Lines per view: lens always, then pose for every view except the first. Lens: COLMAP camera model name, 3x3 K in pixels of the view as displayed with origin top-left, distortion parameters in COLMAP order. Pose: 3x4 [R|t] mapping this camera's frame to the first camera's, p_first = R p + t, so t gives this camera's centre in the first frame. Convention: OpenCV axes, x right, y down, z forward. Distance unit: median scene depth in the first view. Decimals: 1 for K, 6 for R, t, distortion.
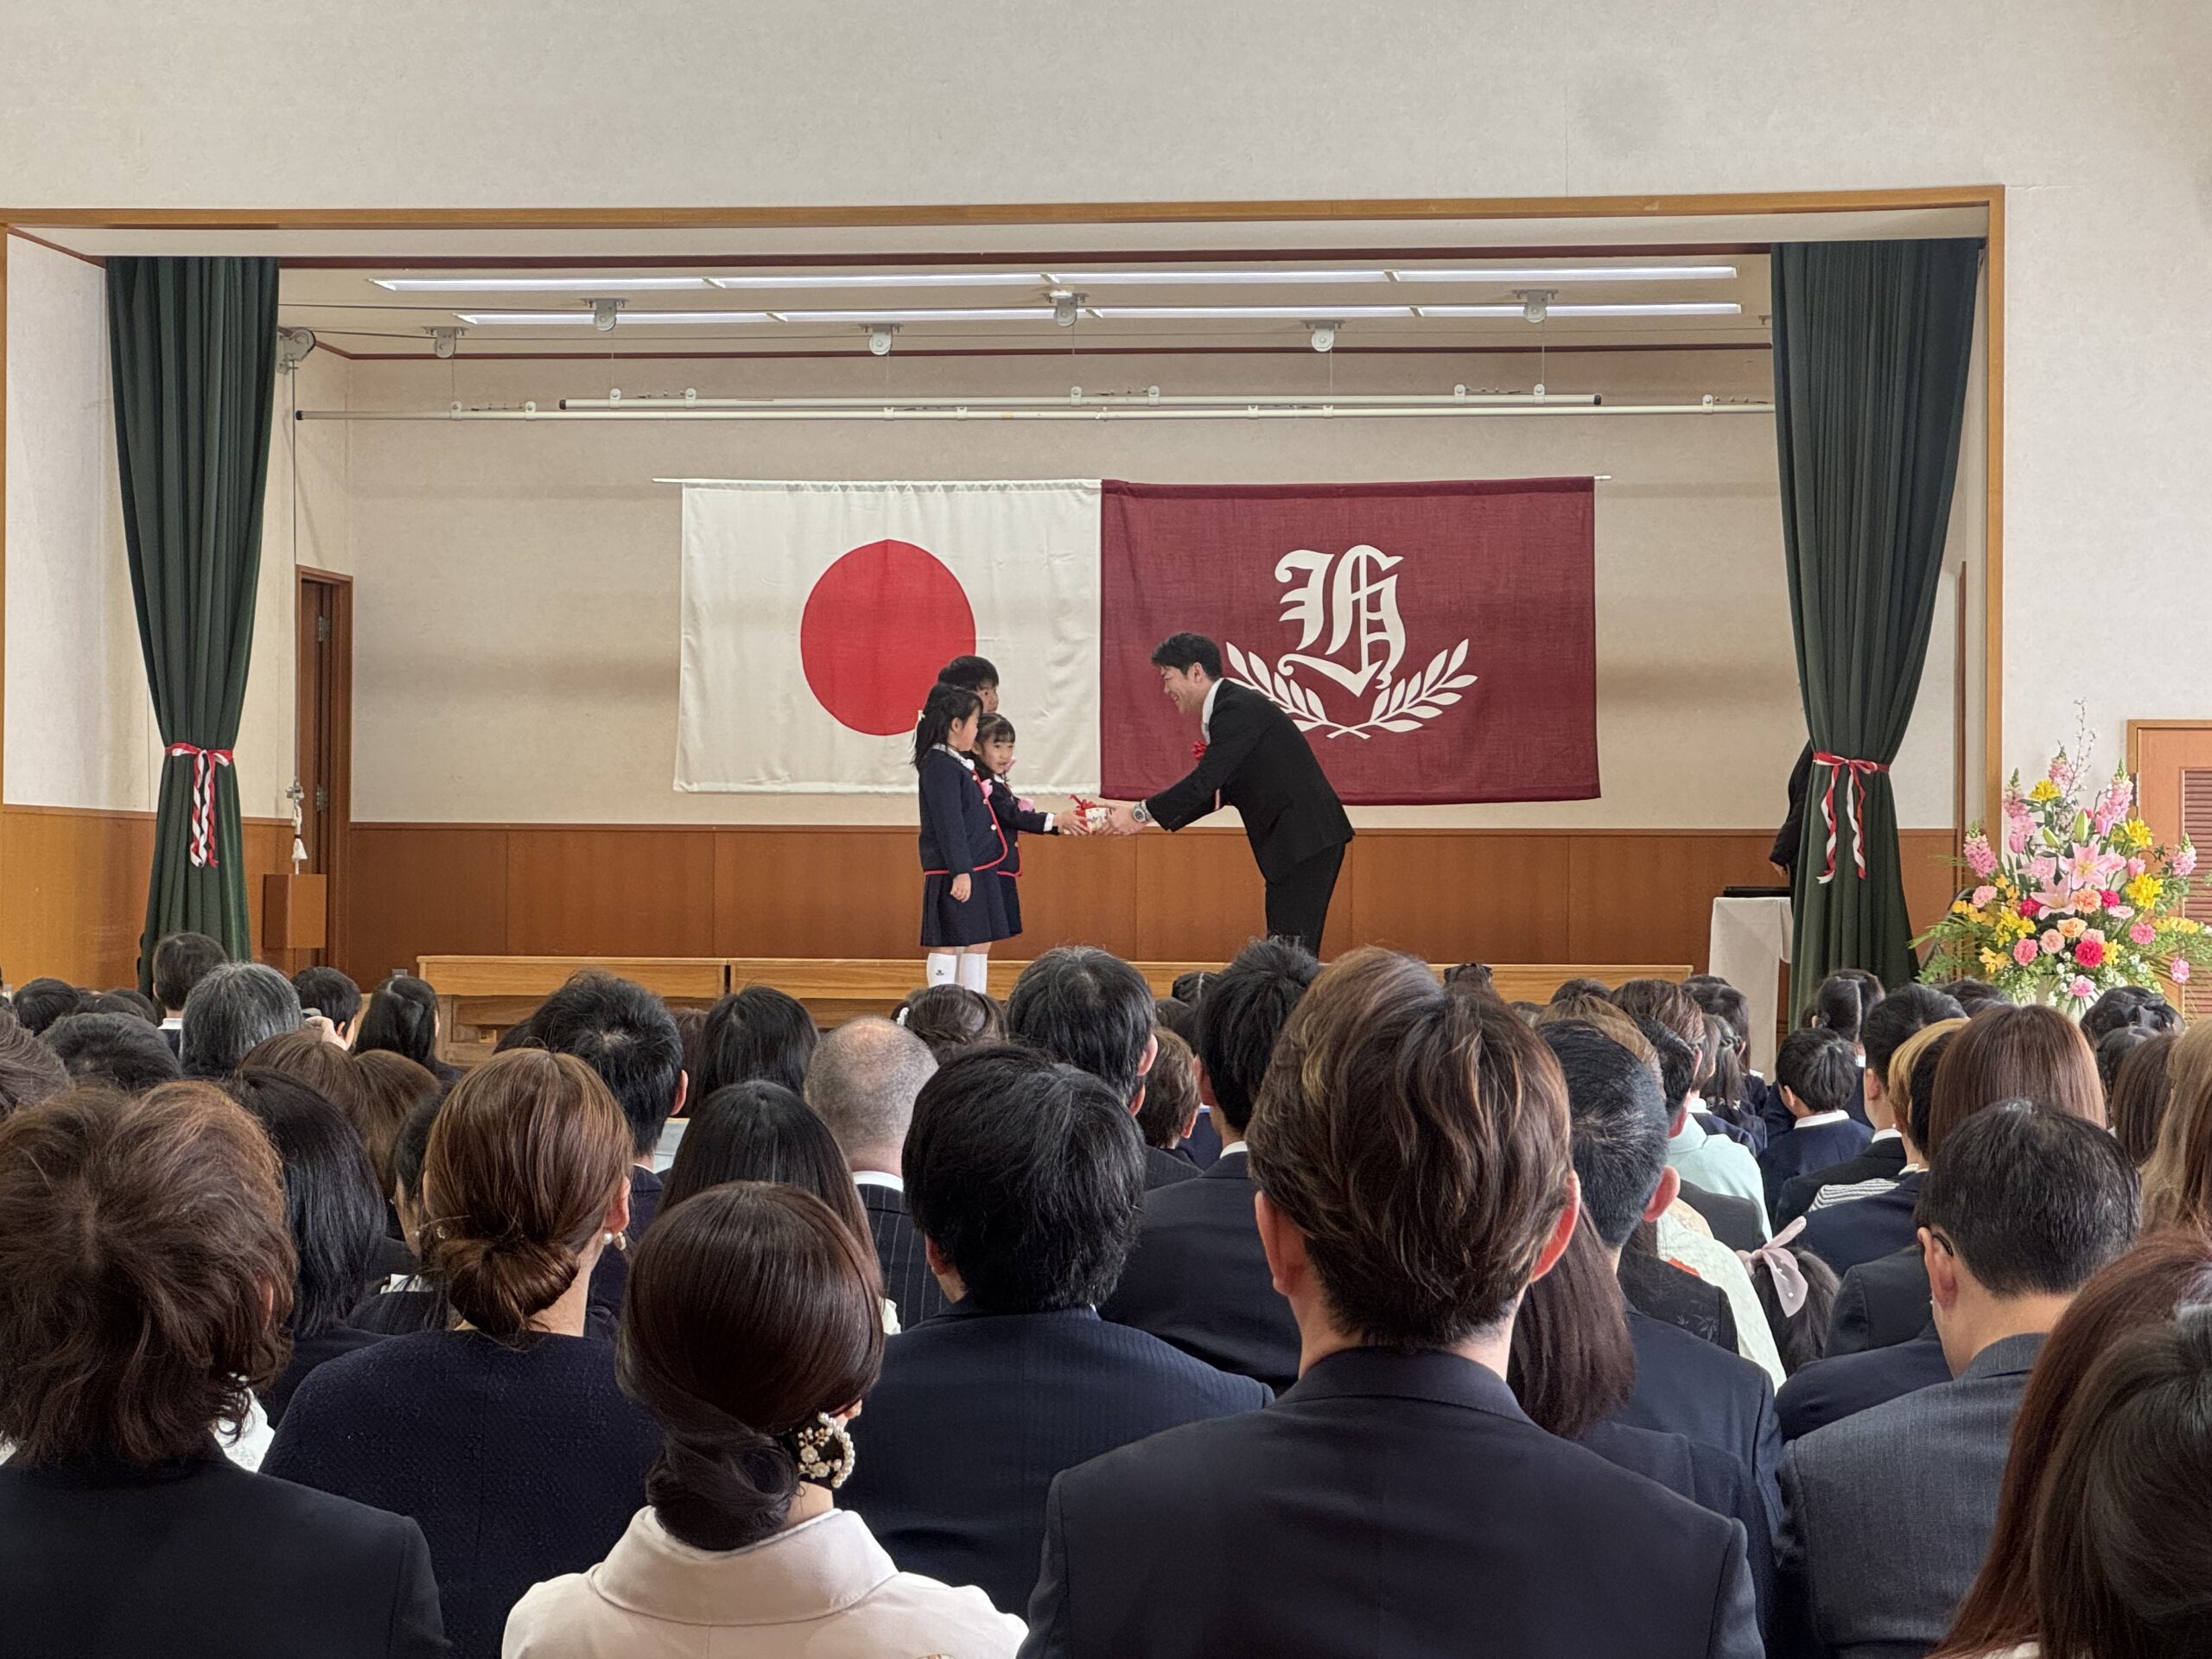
lens RADIAL K [[5239.5, 0, 1119.5], [0, 5239.5, 737.6], [0, 0, 1]] dist [-0.331282, 10.962589]
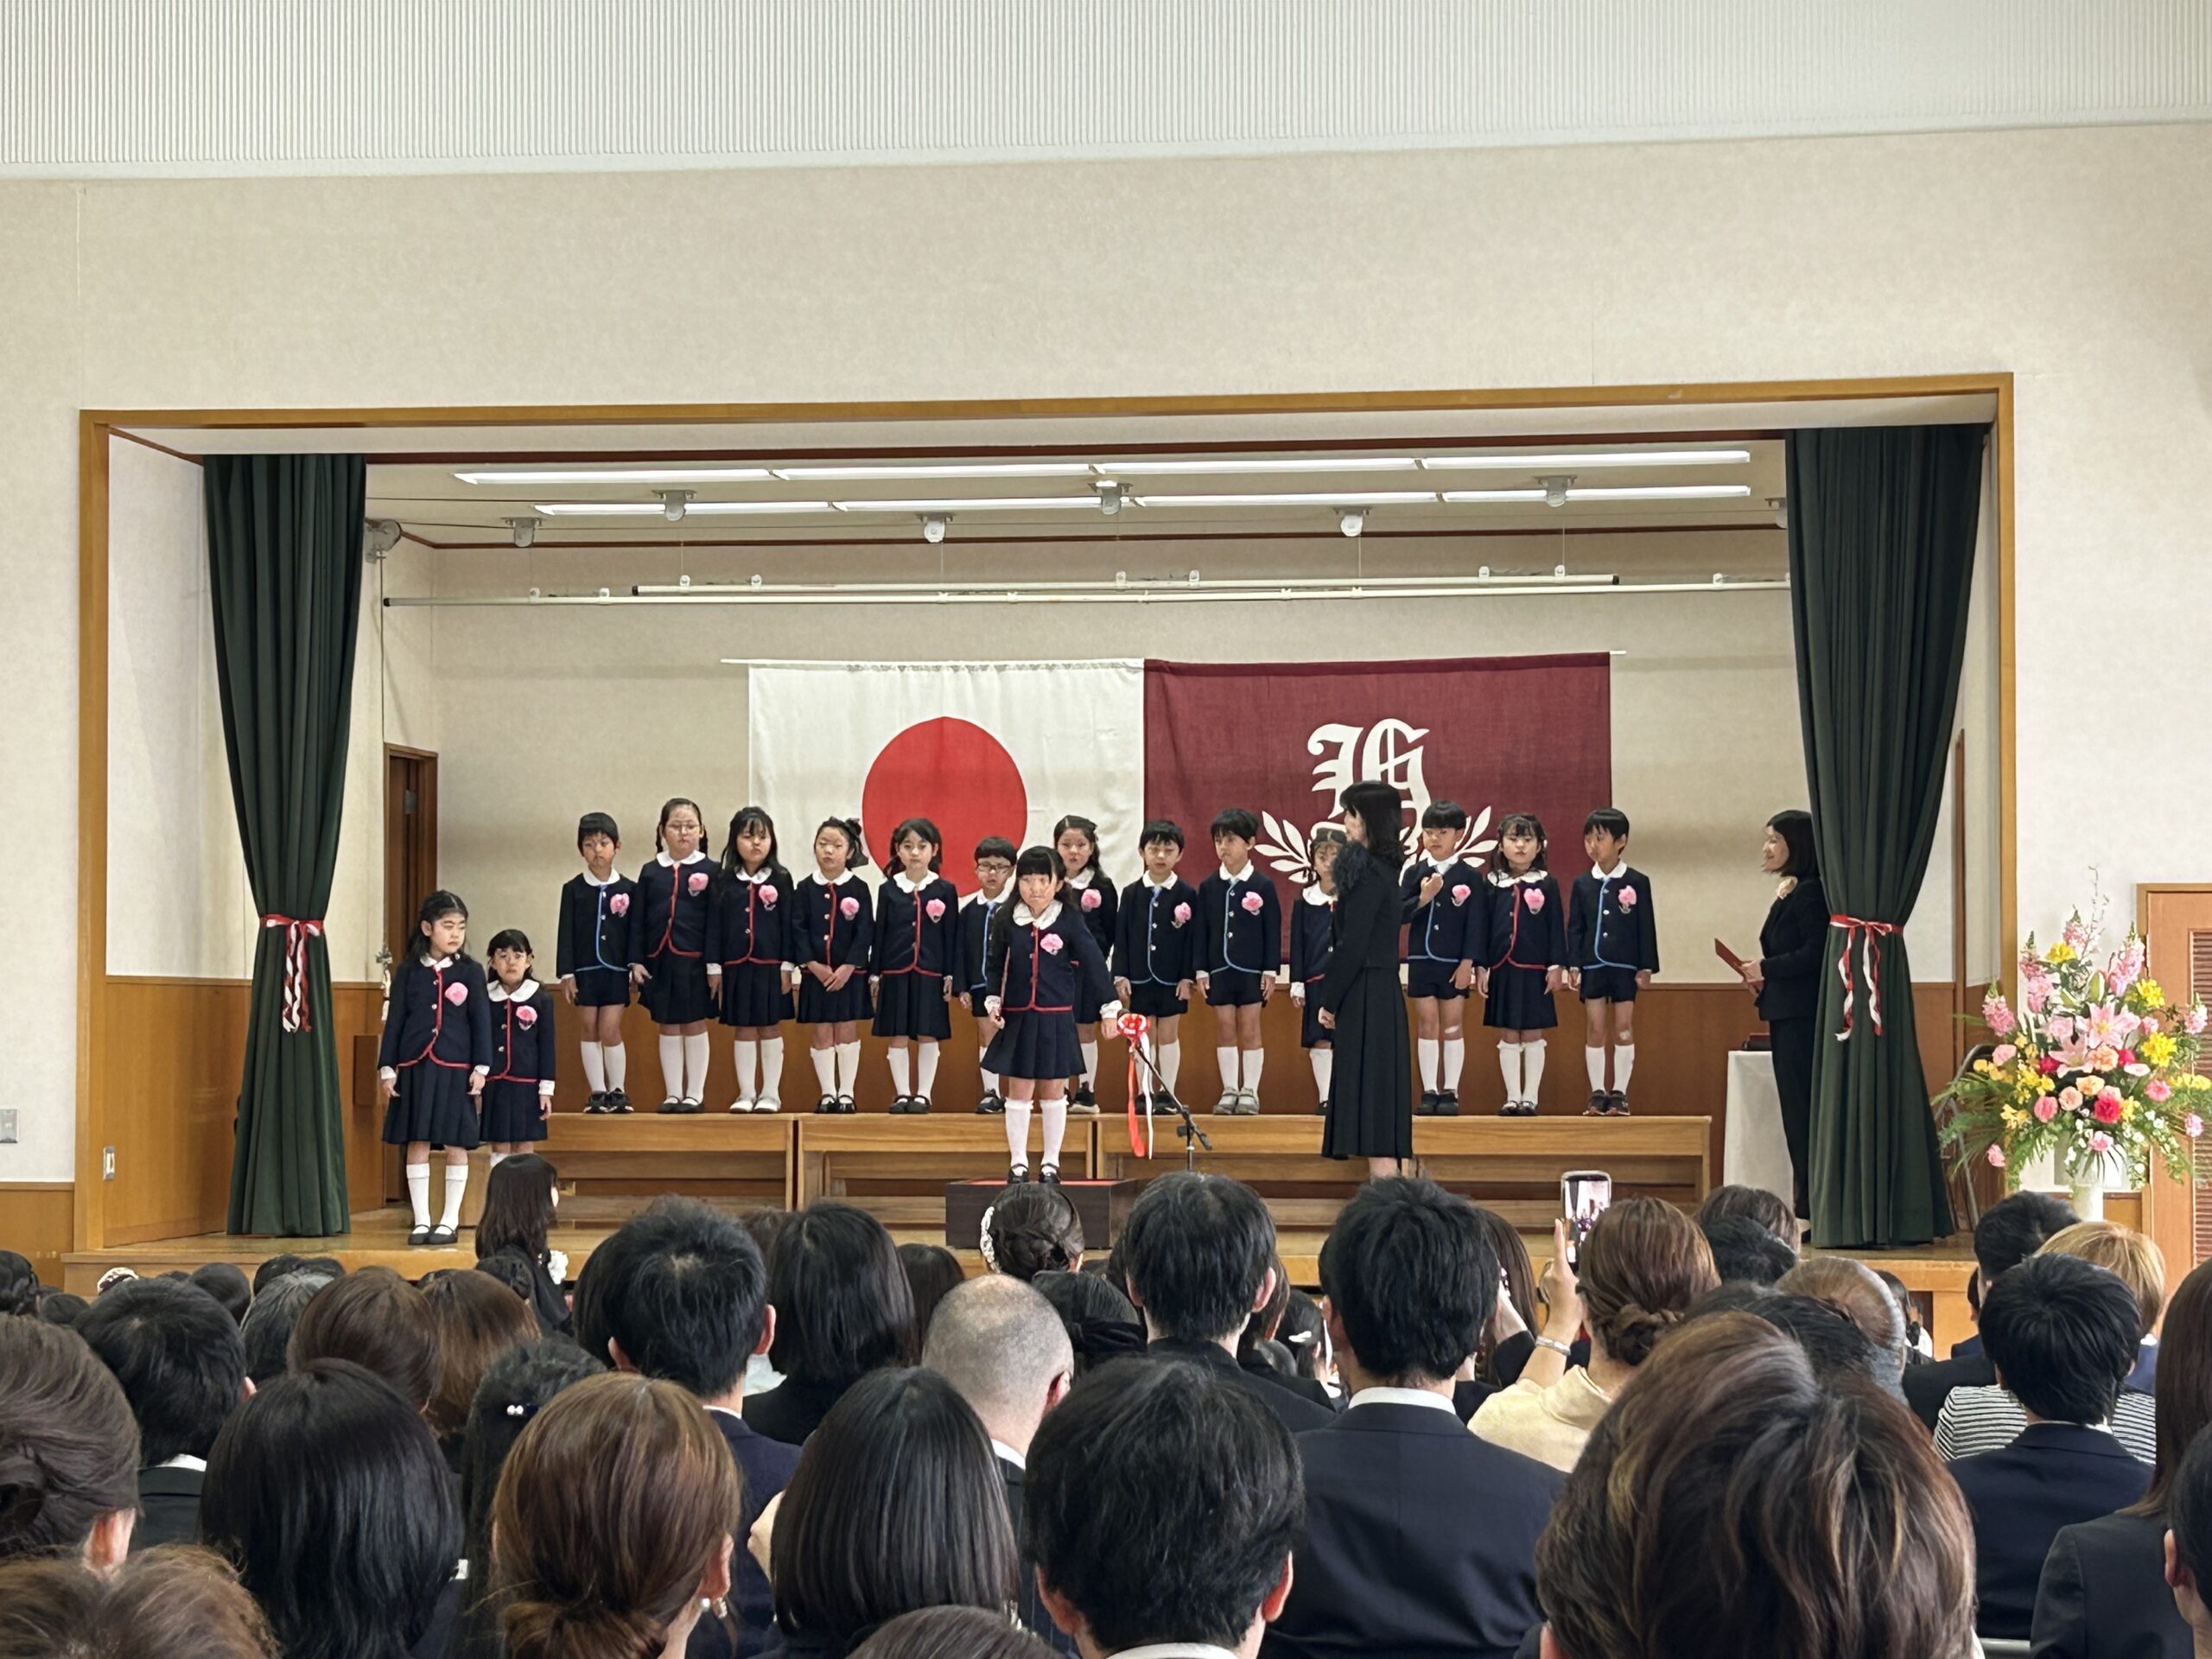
lens RADIAL K [[4672.4, 0, 1106.0], [0, 4672.4, 829.5], [0, 0, 1]] dist [0.228147, 0.277162]
pose [[0.999964, -0.006303, -0.005701, -0.006142], [0.006240, 0.999919, -0.011064, -0.004289], [0.005770, 0.011028, 0.999923, 0.052534]]
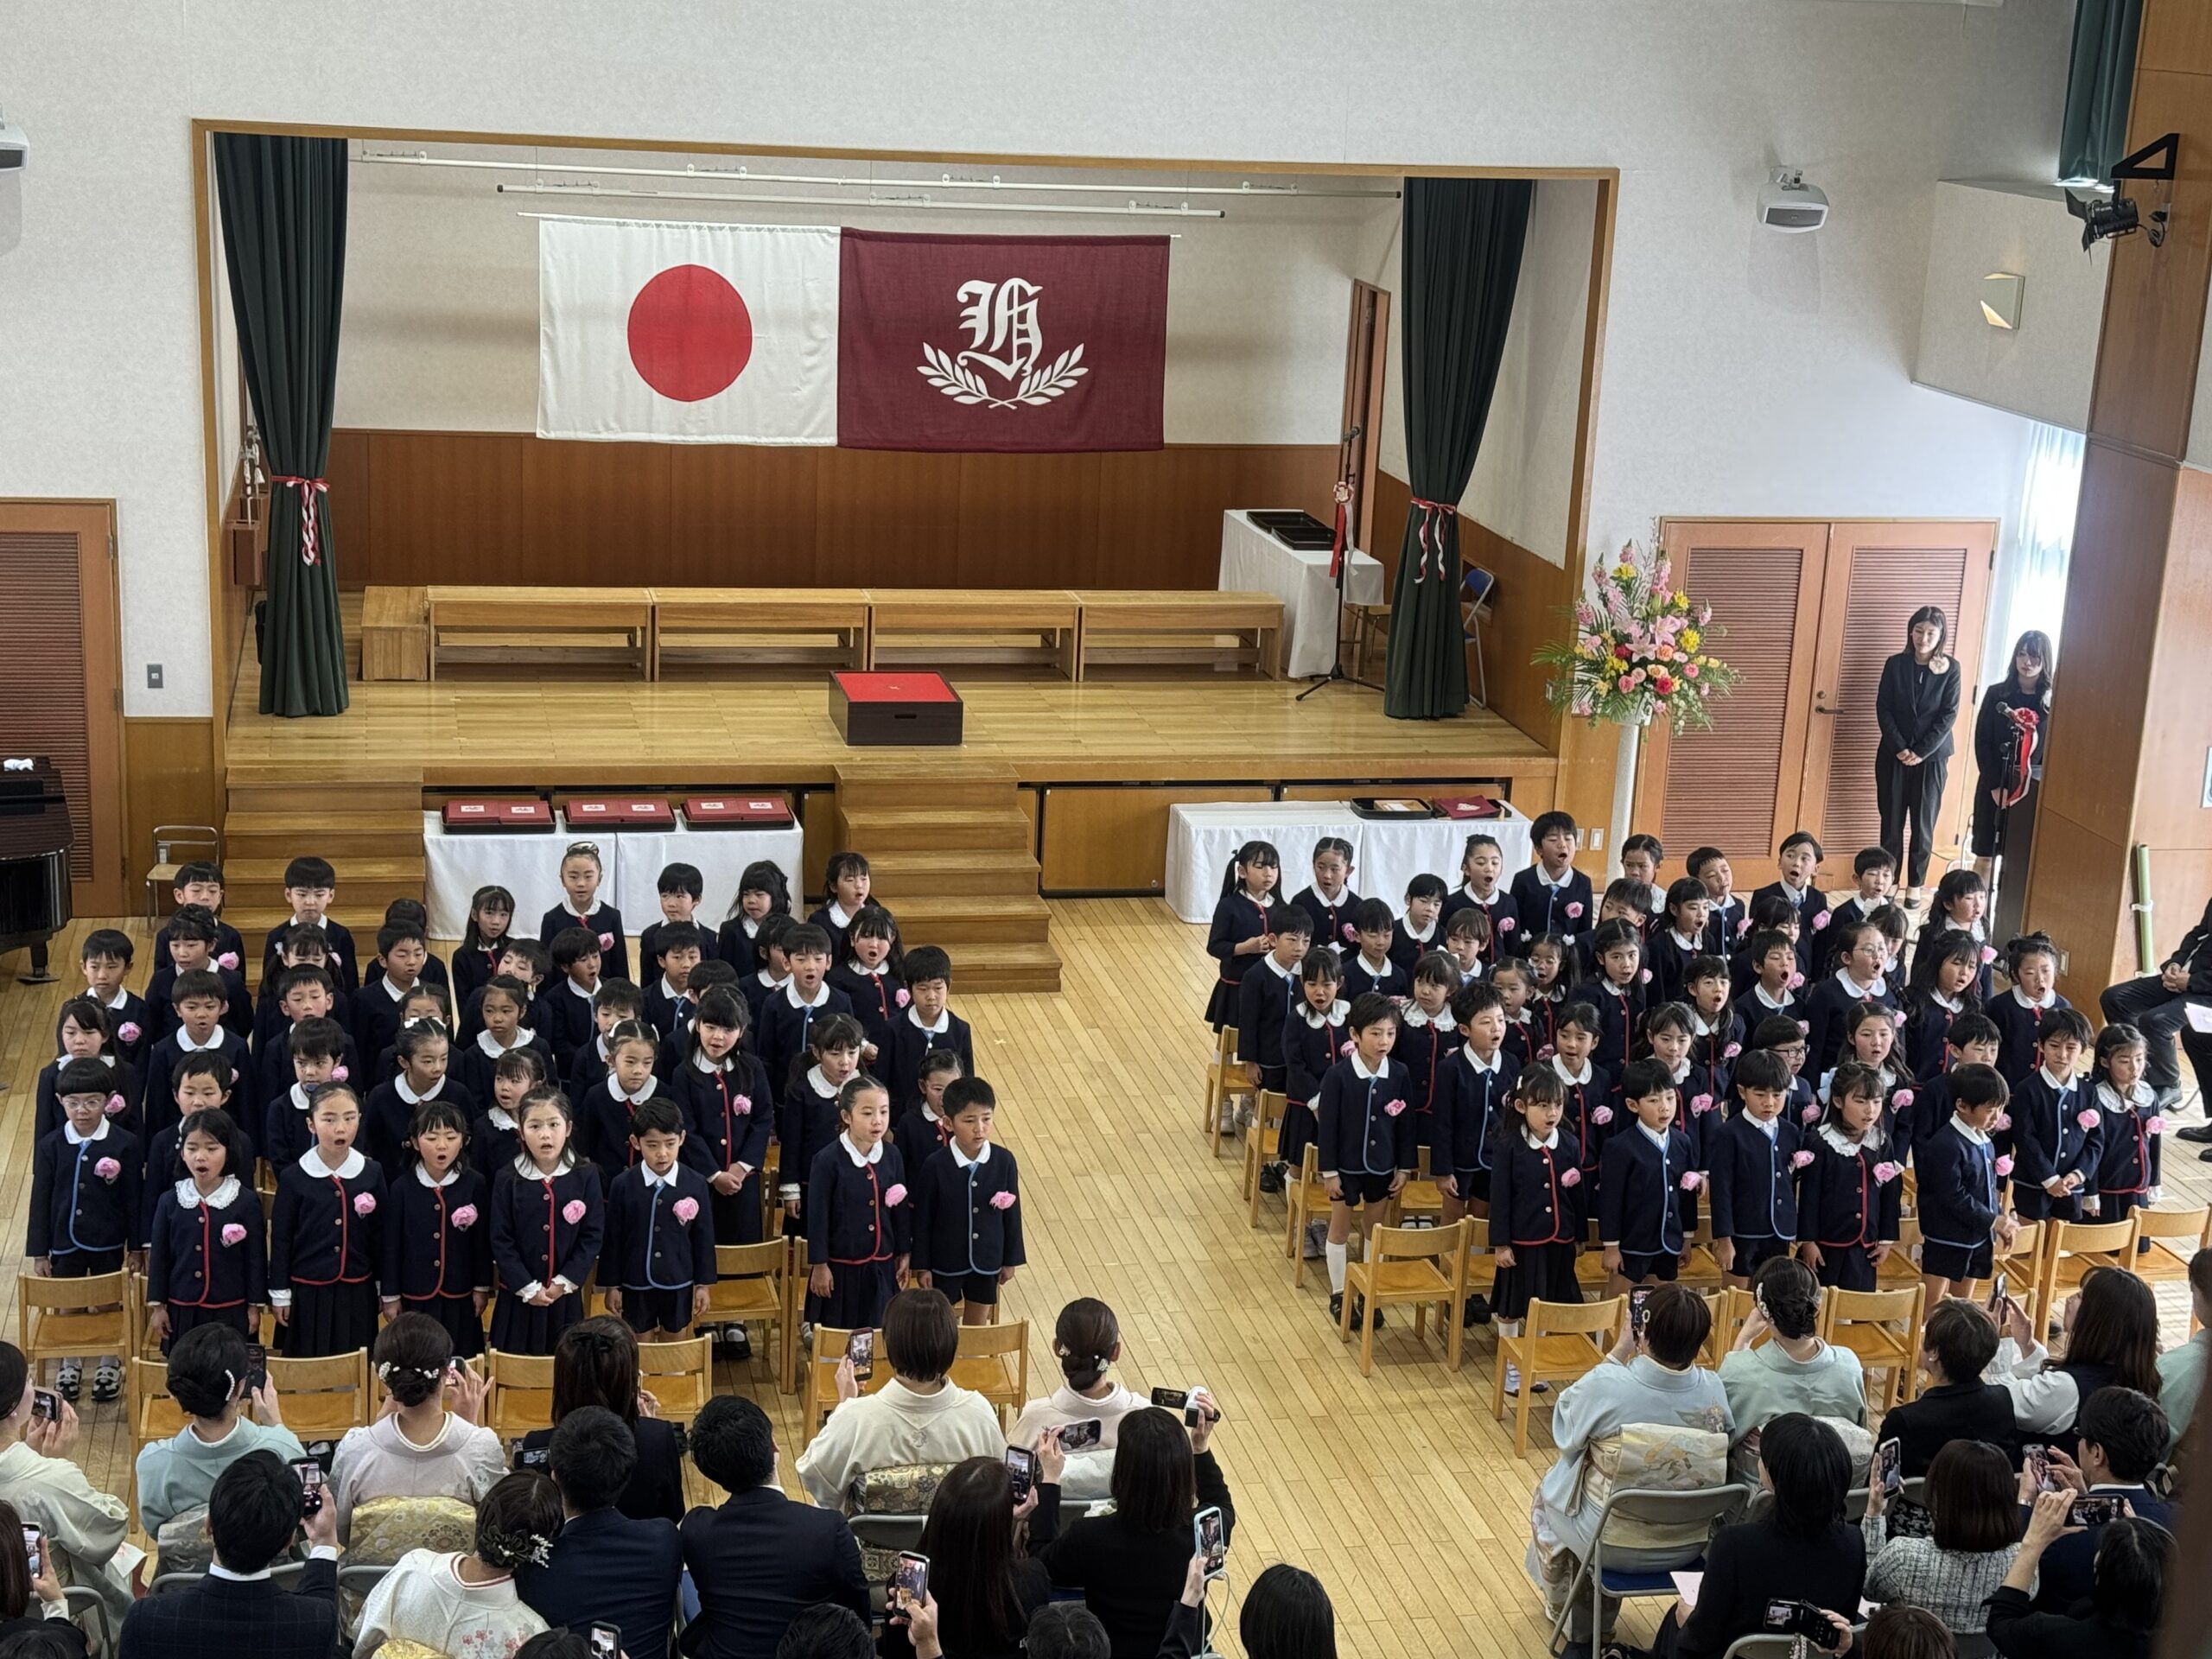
lens RADIAL K [[3305.6, 0, 1106.0], [0, 3305.6, 829.5], [0, 0, 1]] dist [0.186477, -0.044124]
pose [[0.940738, -0.052018, 0.335121, -0.261898], [-0.049164, 0.956809, 0.286529, -0.163551], [-0.335551, -0.286025, 0.897549, 0.102796]]
